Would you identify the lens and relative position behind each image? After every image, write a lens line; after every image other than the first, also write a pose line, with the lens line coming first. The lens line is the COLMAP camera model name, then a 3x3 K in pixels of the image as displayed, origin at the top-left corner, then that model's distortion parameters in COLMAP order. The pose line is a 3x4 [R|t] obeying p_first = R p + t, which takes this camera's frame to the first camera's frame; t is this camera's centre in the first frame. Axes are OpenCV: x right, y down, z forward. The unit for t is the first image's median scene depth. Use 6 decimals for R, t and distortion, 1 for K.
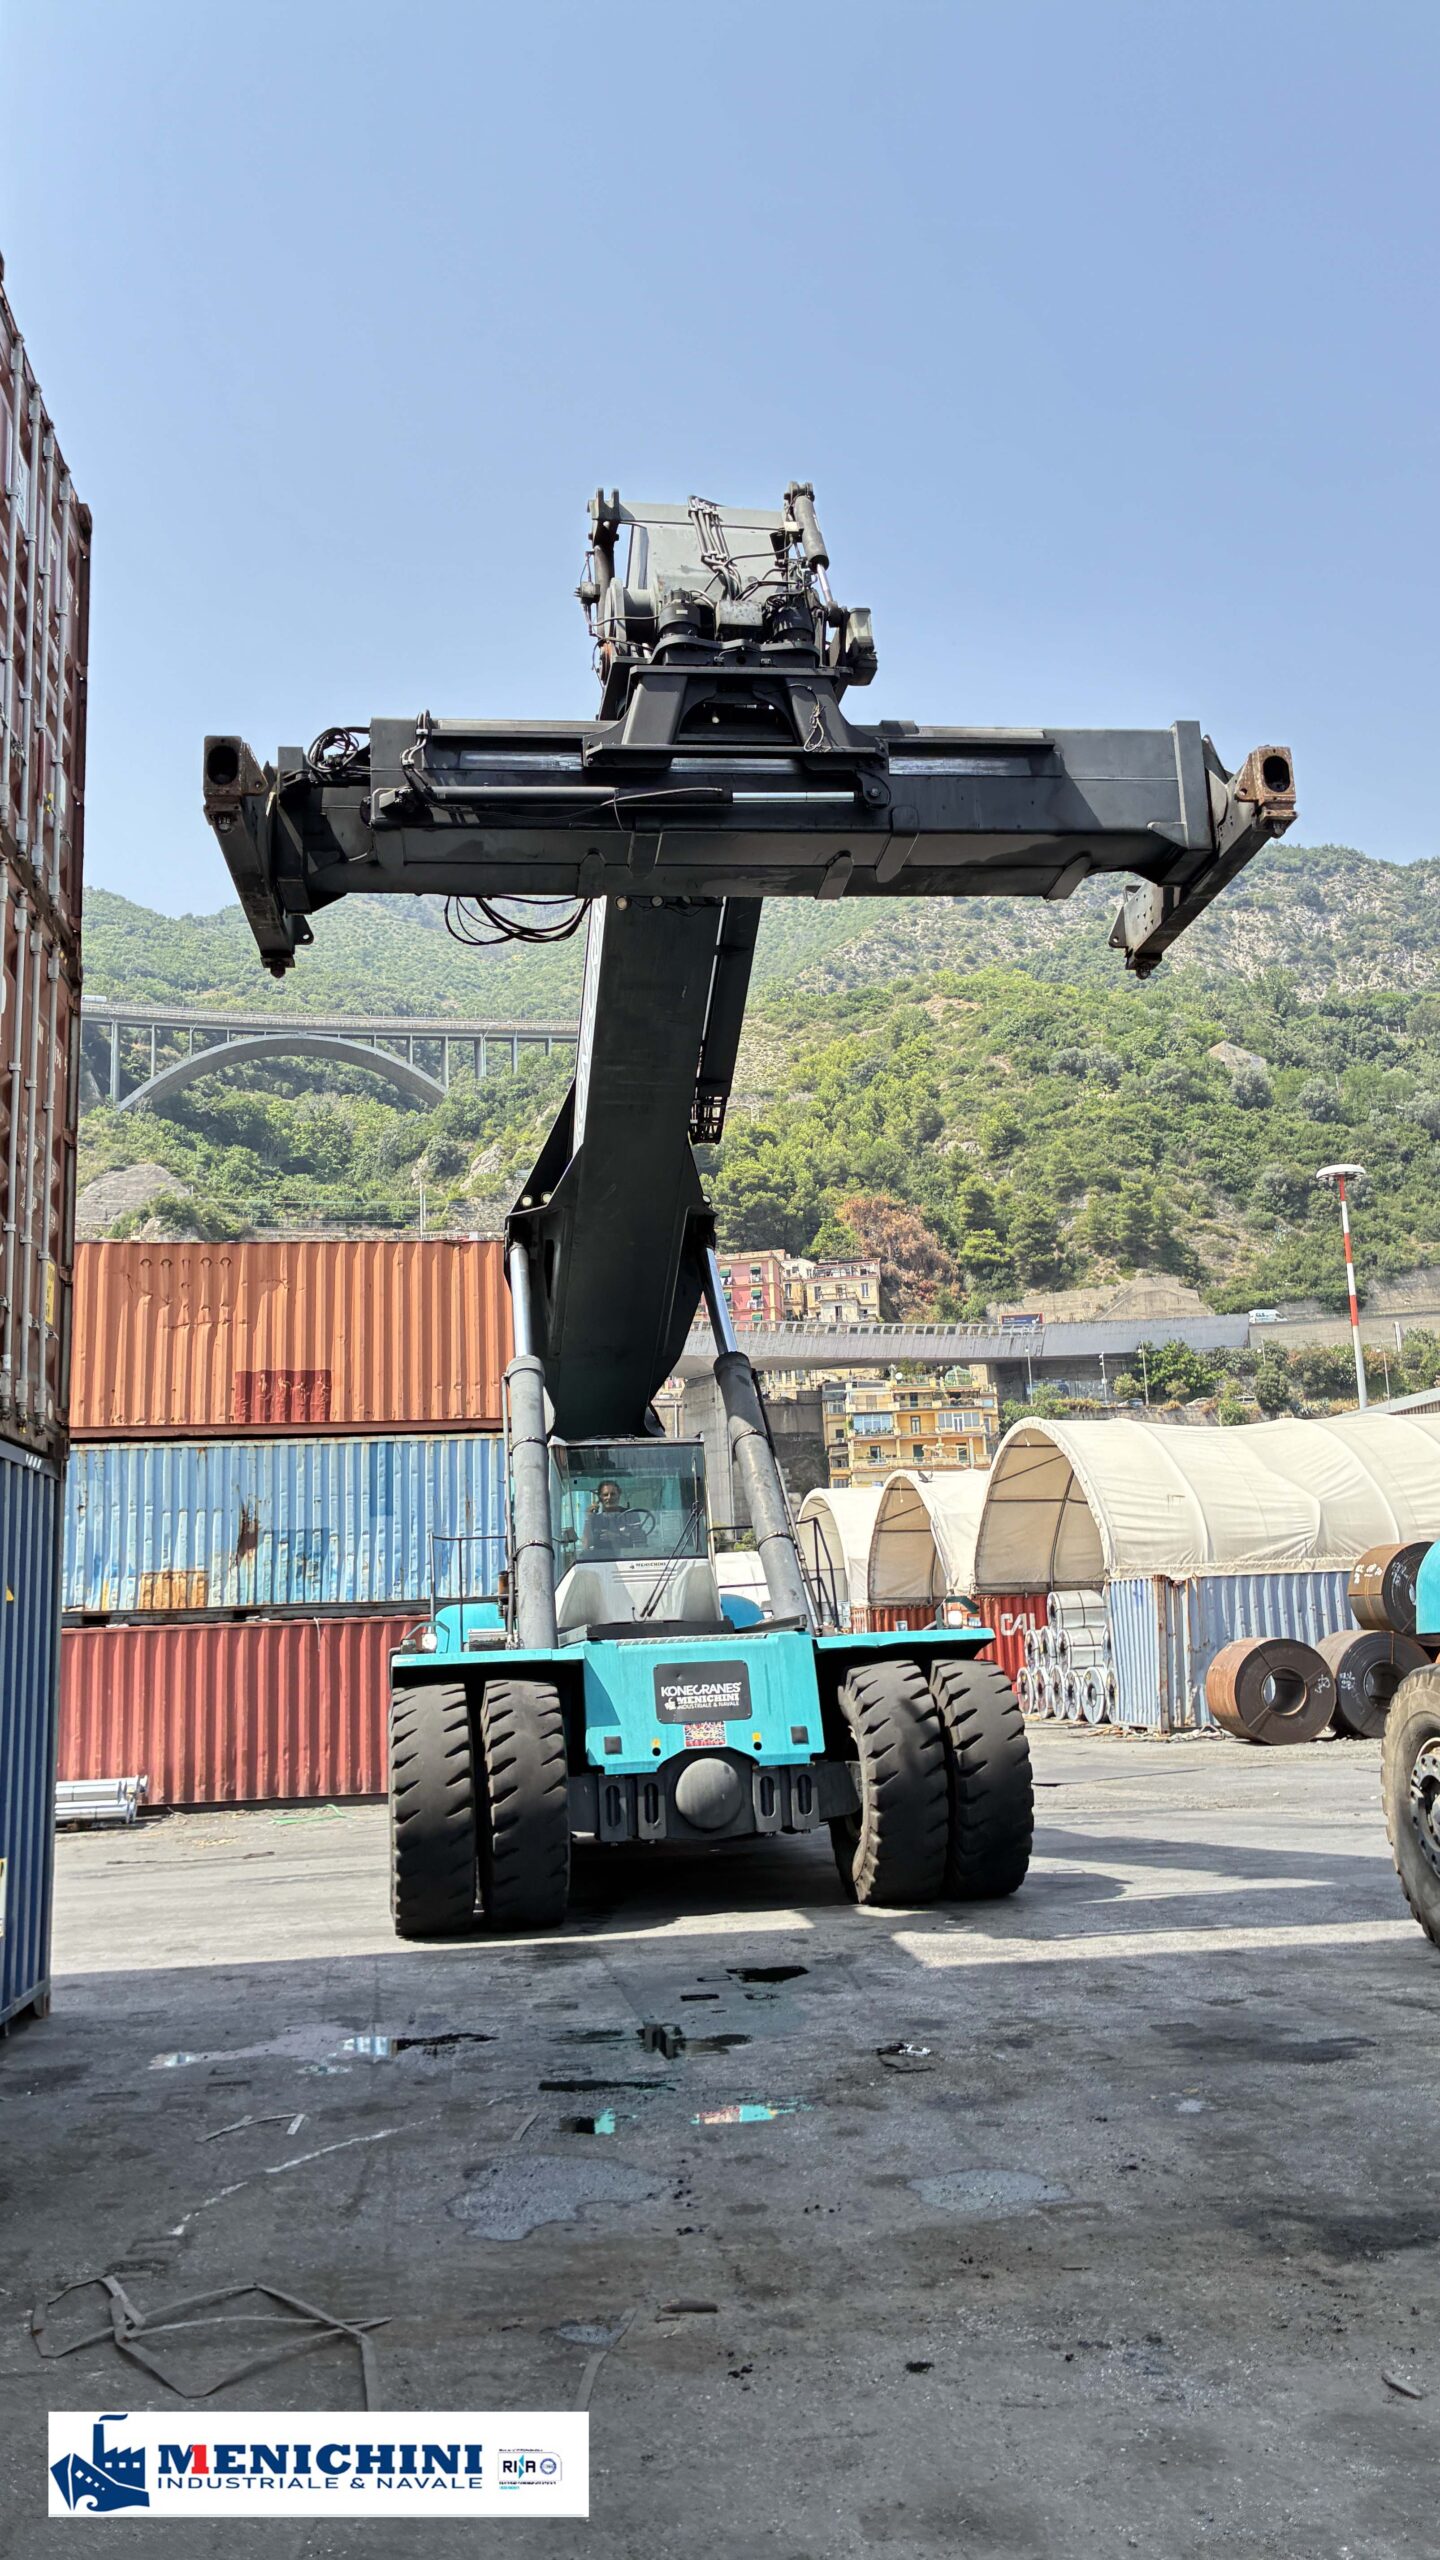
lens RADIAL K [[1964.0, 0, 697.3], [0, 1964.0, 1276.9], [0, 0, 1]] dist [-0.018736, 0.039014]
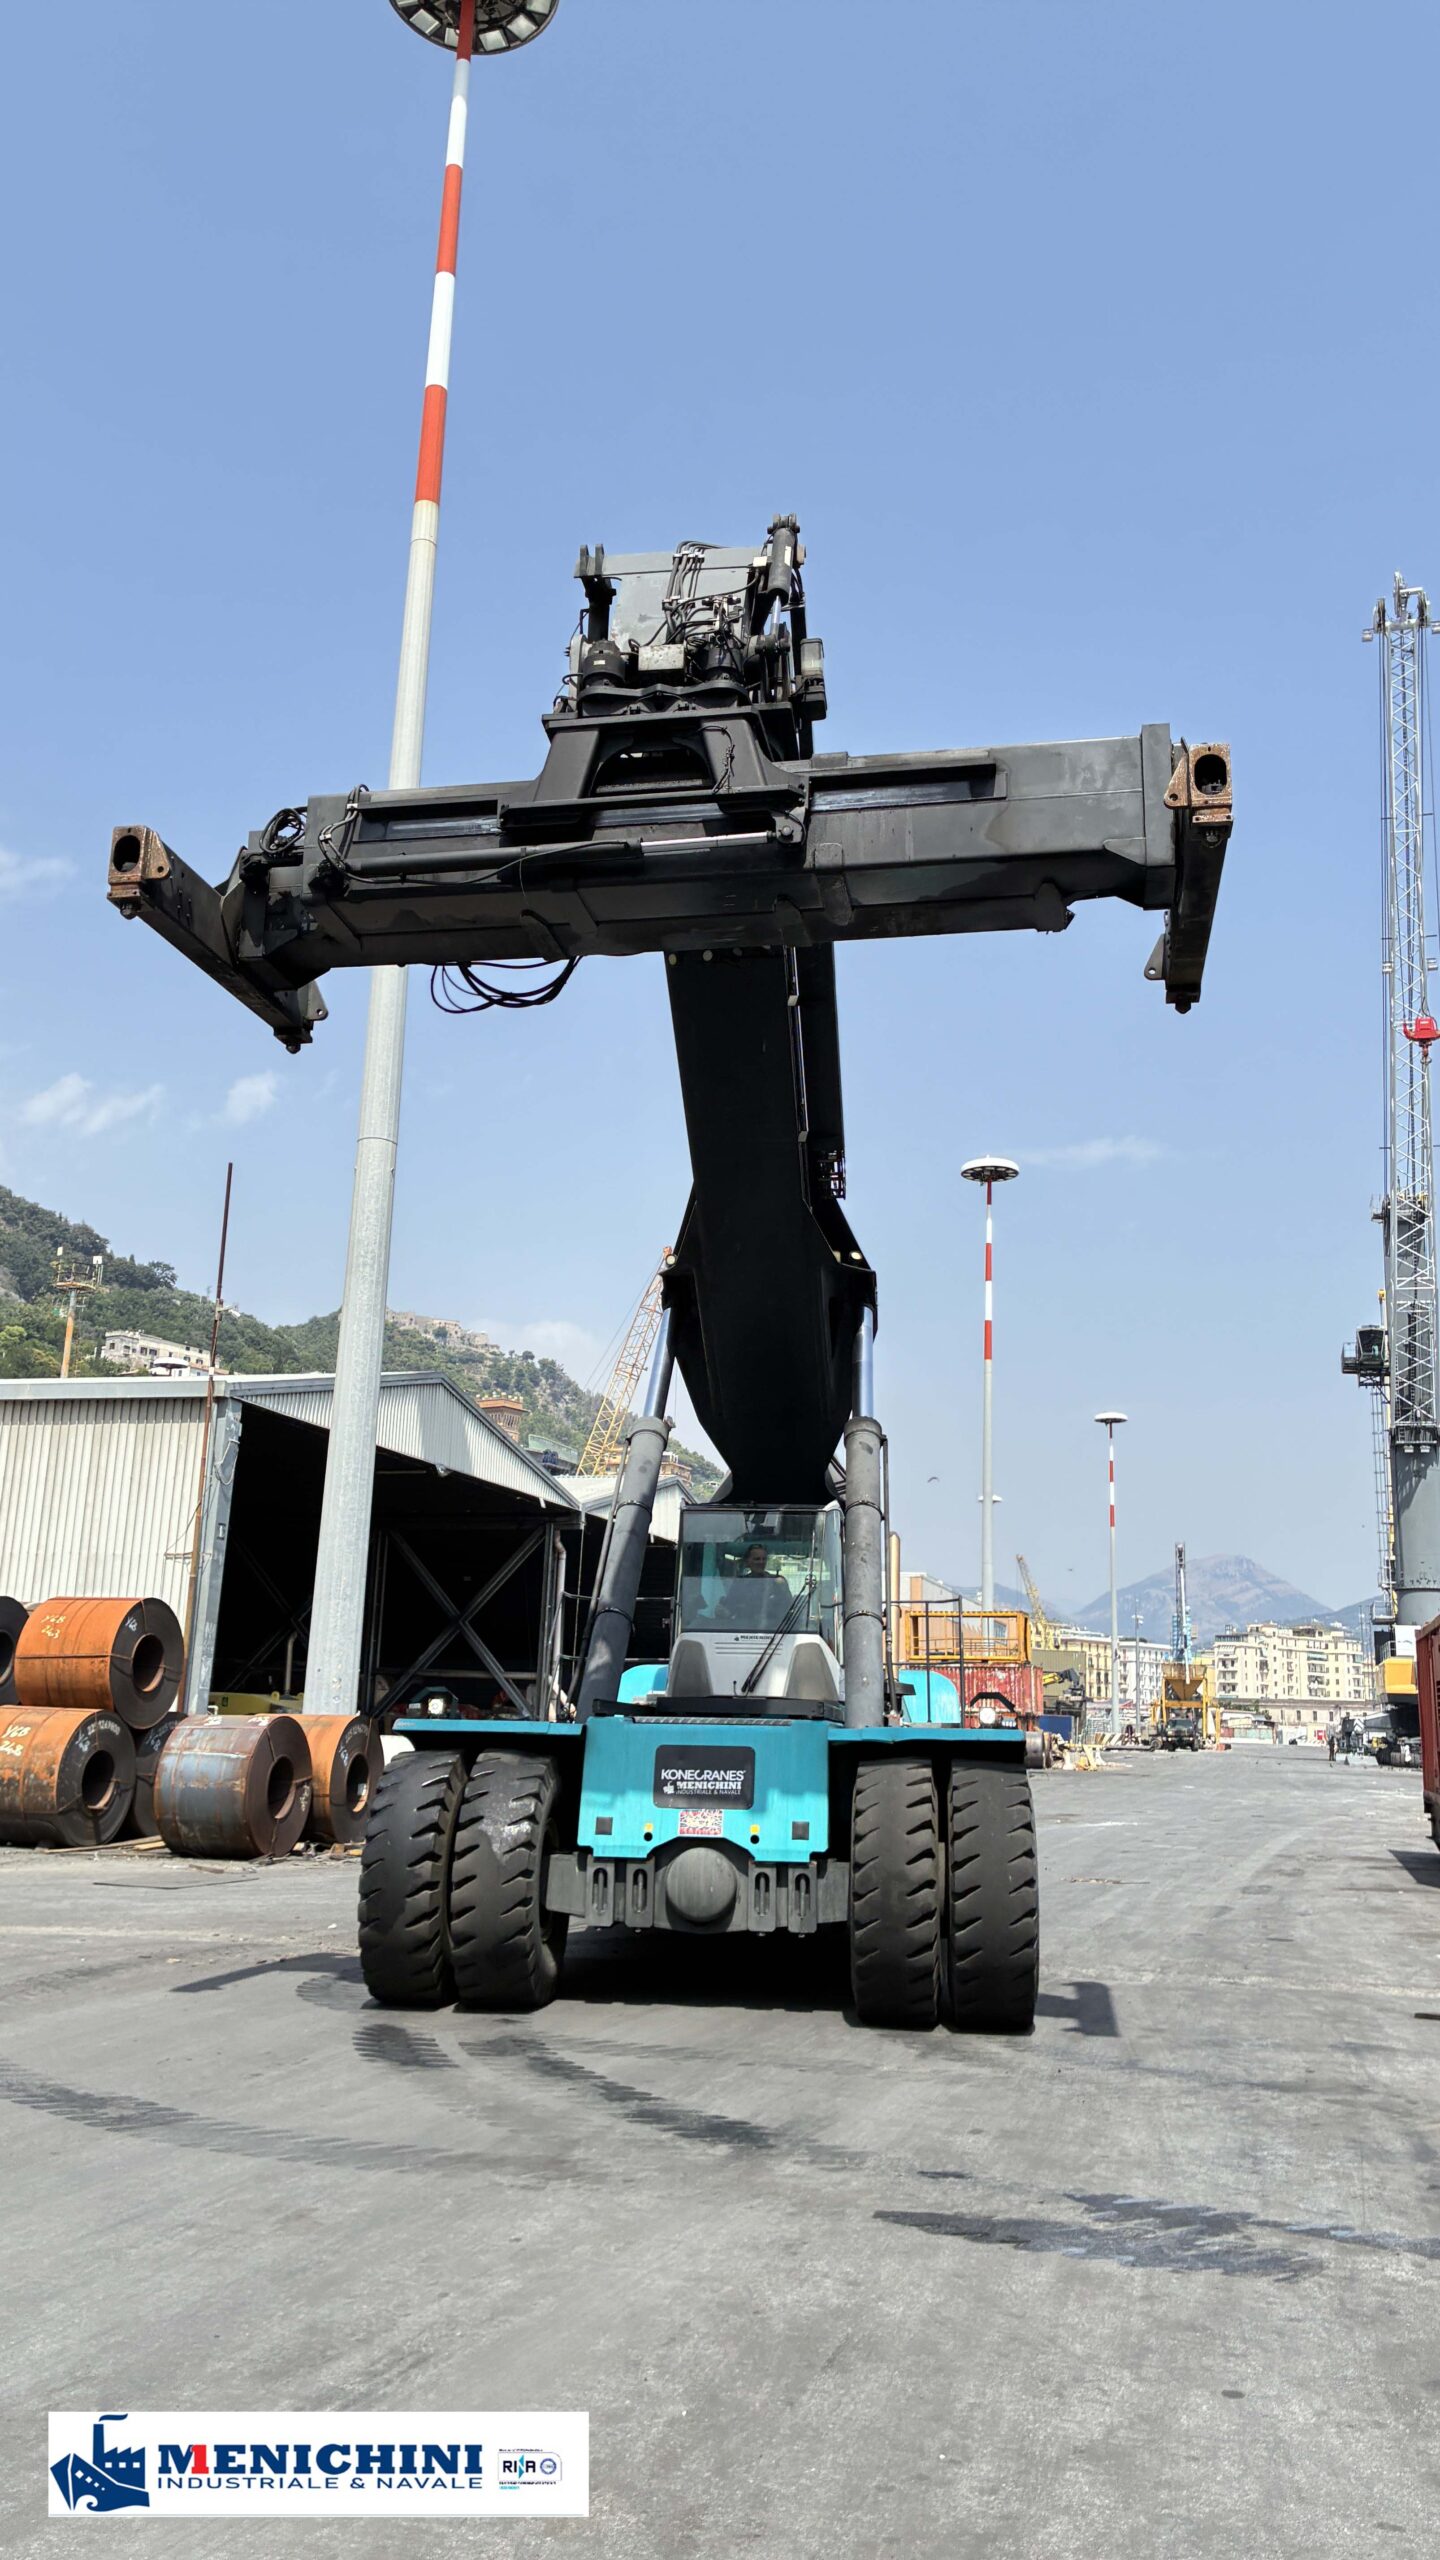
lens RADIAL K [[1964.0, 0, 675.2], [0, 1964.0, 1299.8], [0, 0, 1]] dist [-0.018736, 0.039014]
pose [[0.953086, -0.005680, -0.302646, 0.296693], [-0.004269, 0.999472, -0.032202, 0.009890], [0.302670, 0.031983, 0.952559, 0.079931]]
